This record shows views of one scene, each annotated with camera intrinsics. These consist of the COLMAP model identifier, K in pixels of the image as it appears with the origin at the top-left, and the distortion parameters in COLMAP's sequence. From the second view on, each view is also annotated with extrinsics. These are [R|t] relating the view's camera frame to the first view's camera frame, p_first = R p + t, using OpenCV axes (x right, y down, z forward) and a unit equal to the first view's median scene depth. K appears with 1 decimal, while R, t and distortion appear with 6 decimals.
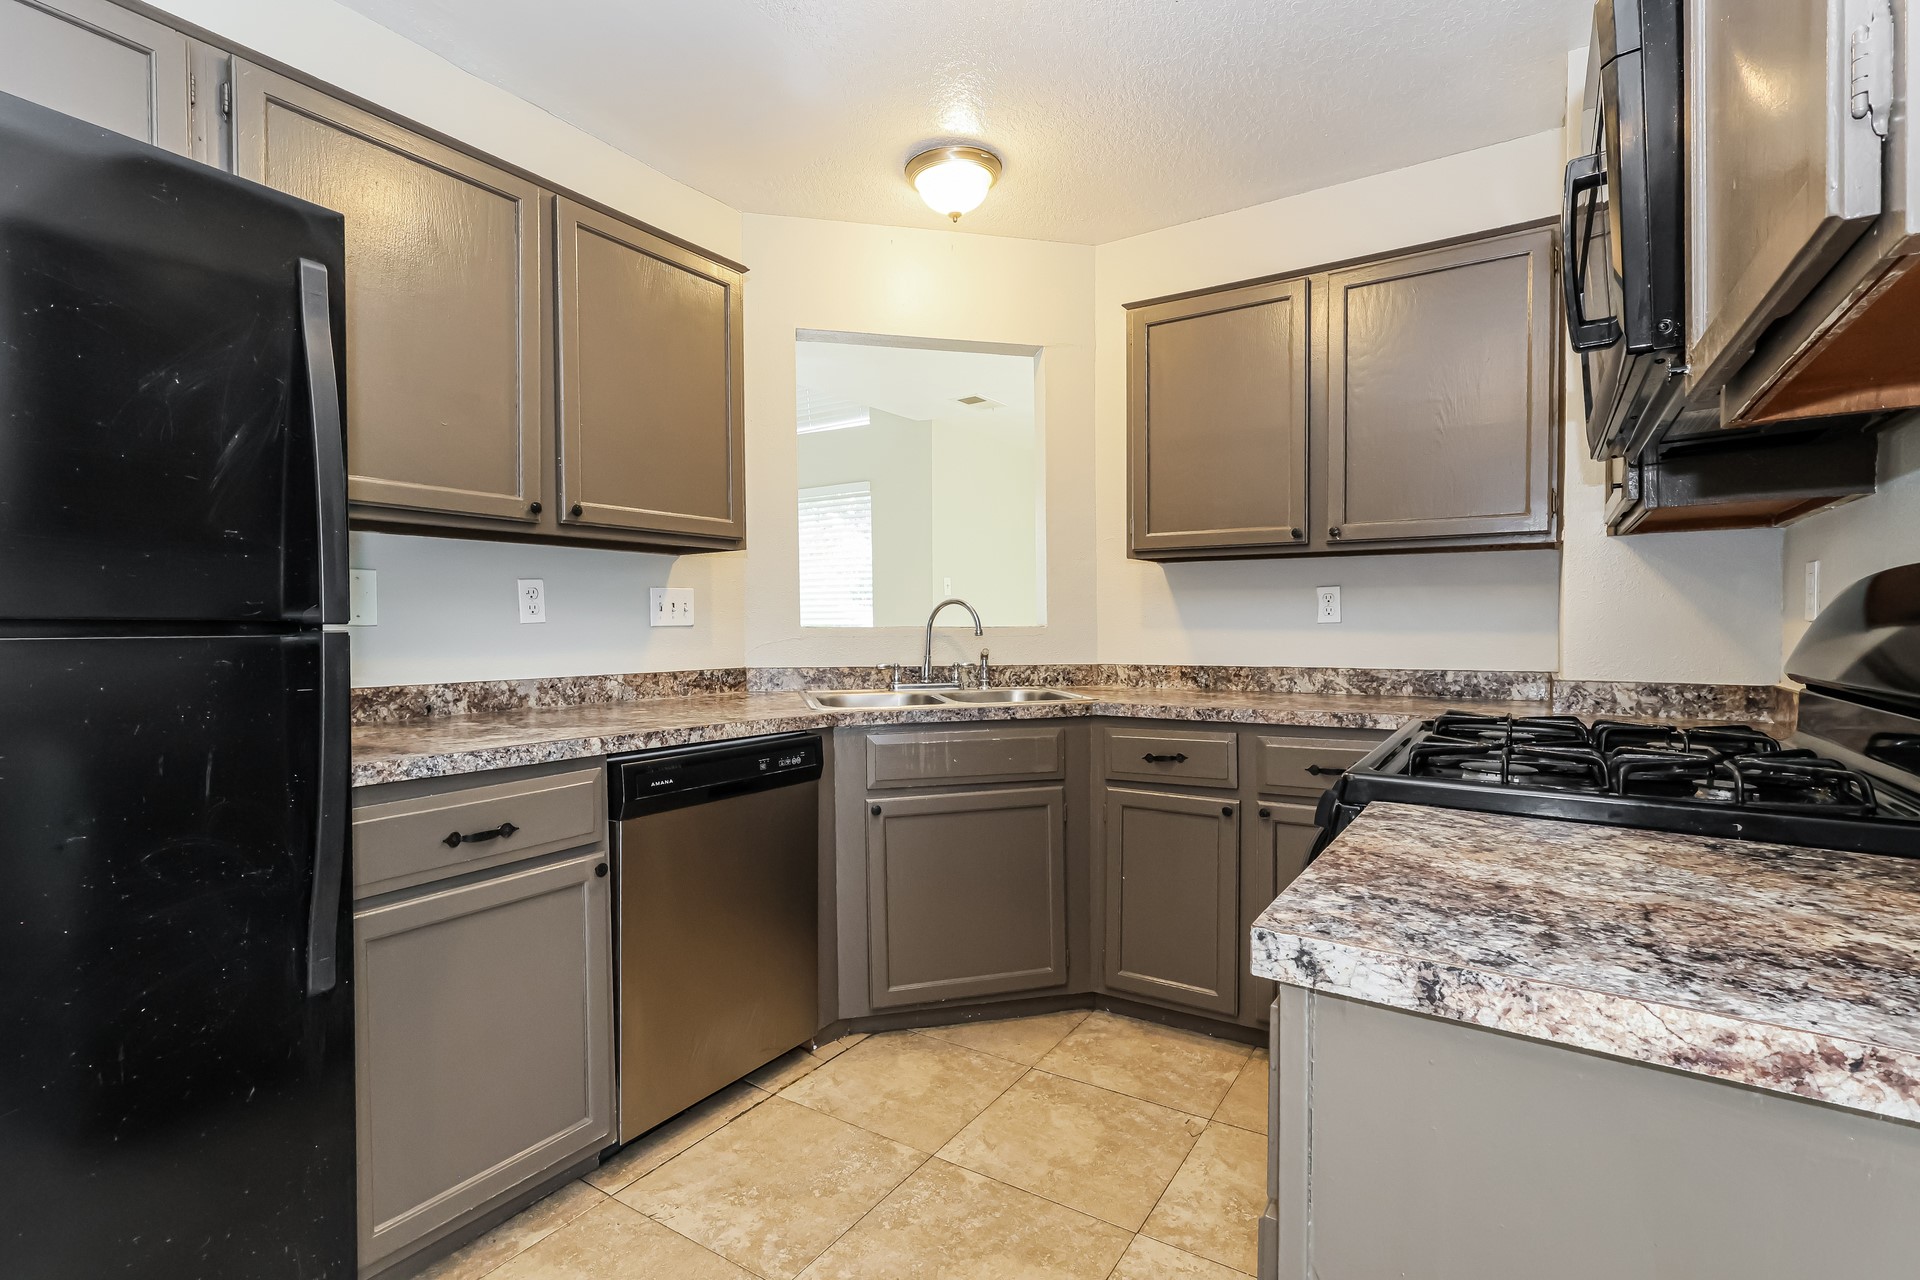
lens RADIAL K [[907.2, 0, 958.6], [0, 907.2, 646.9], [0, 0, 1]] dist [-0.003911, 0.001194]
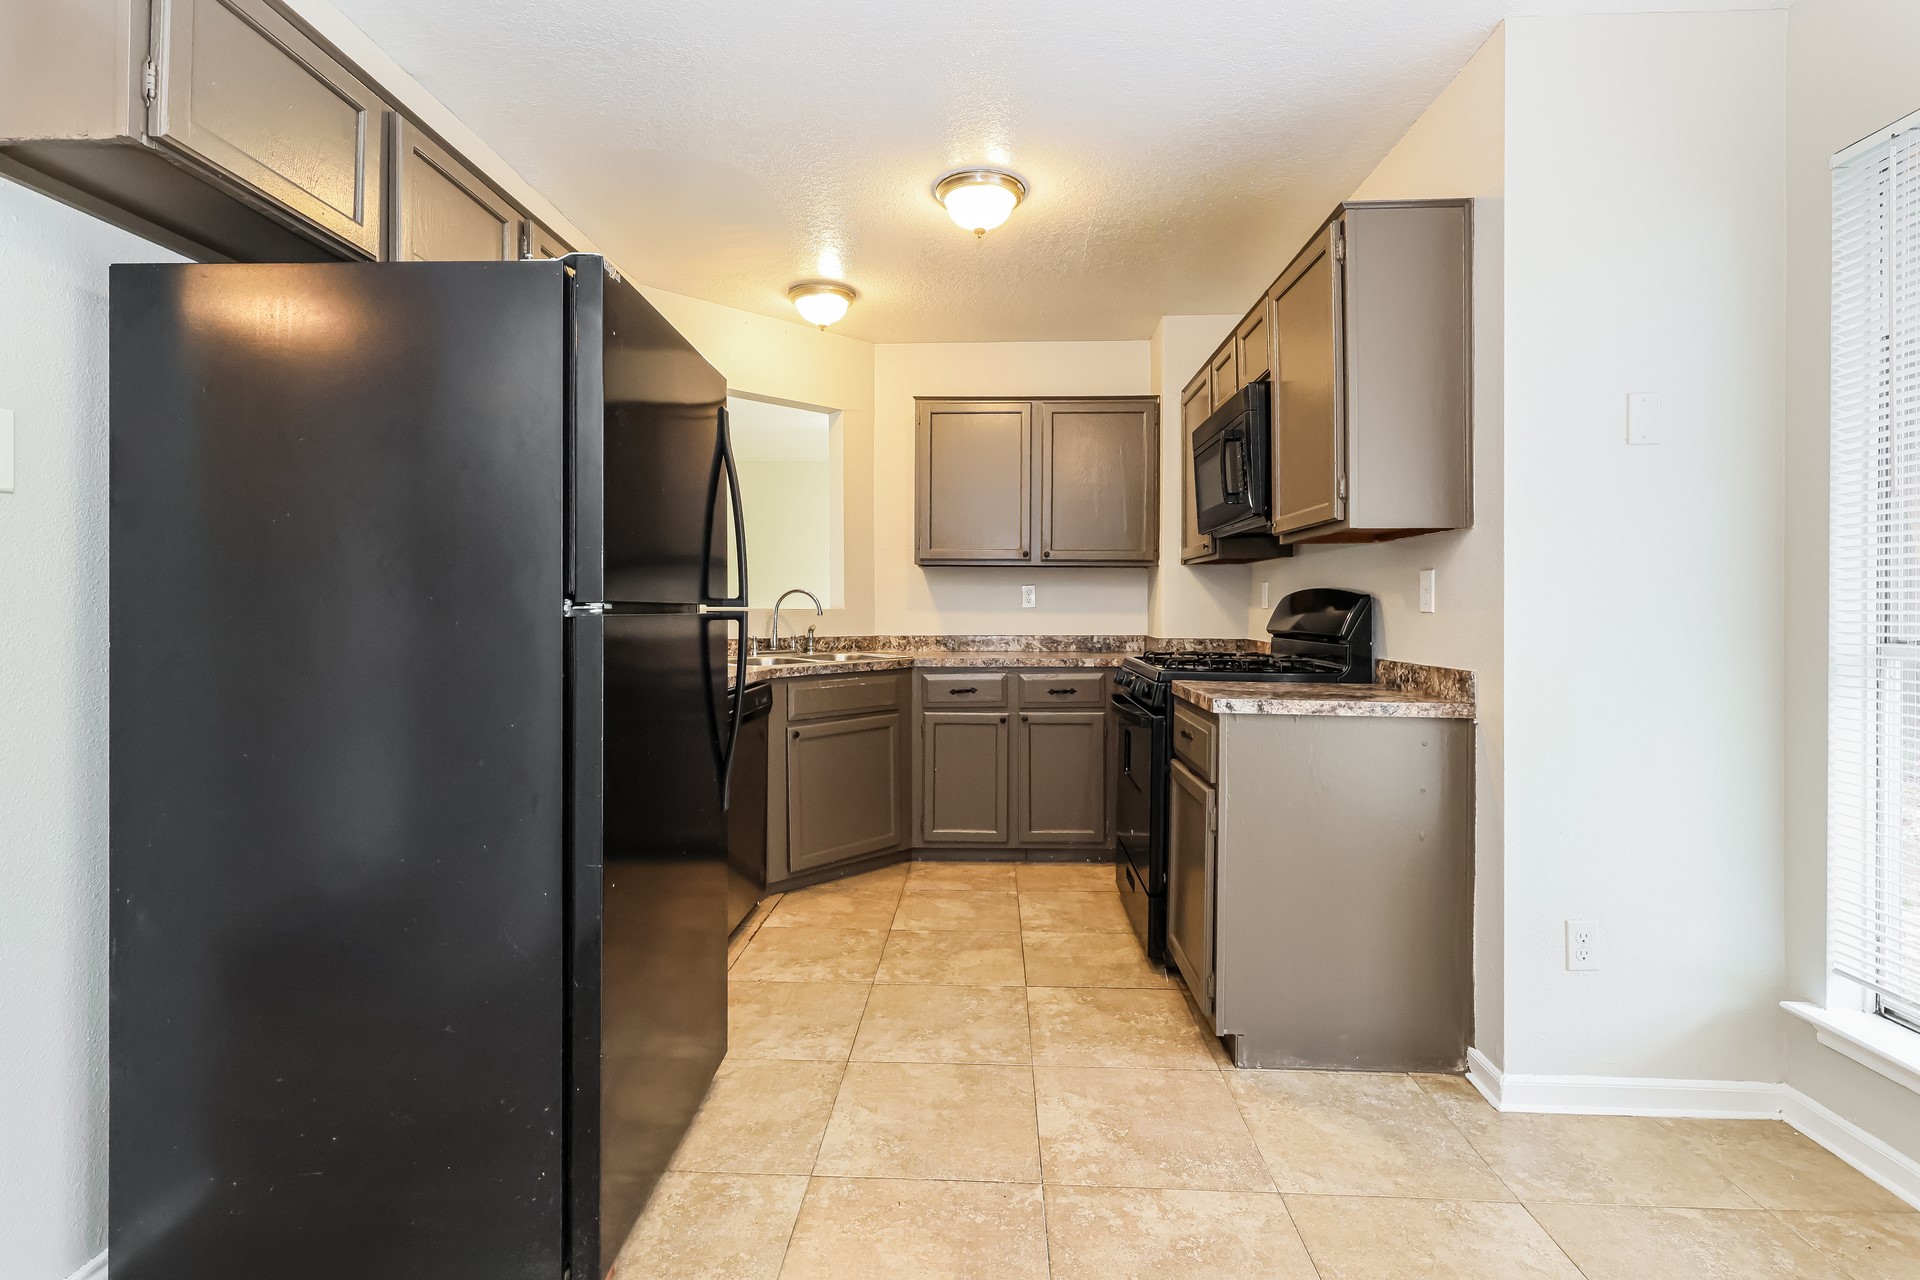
lens RADIAL K [[907.2, 0, 959.9], [0, 907.2, 619.7], [0, 0, 1]] dist [-0.003911, 0.001194]
pose [[0.864220, -0.002772, 0.503106, -0.570884], [0.007282, 0.999949, -0.007000, 0.006409], [-0.503061, 0.009714, 0.864196, -0.380785]]
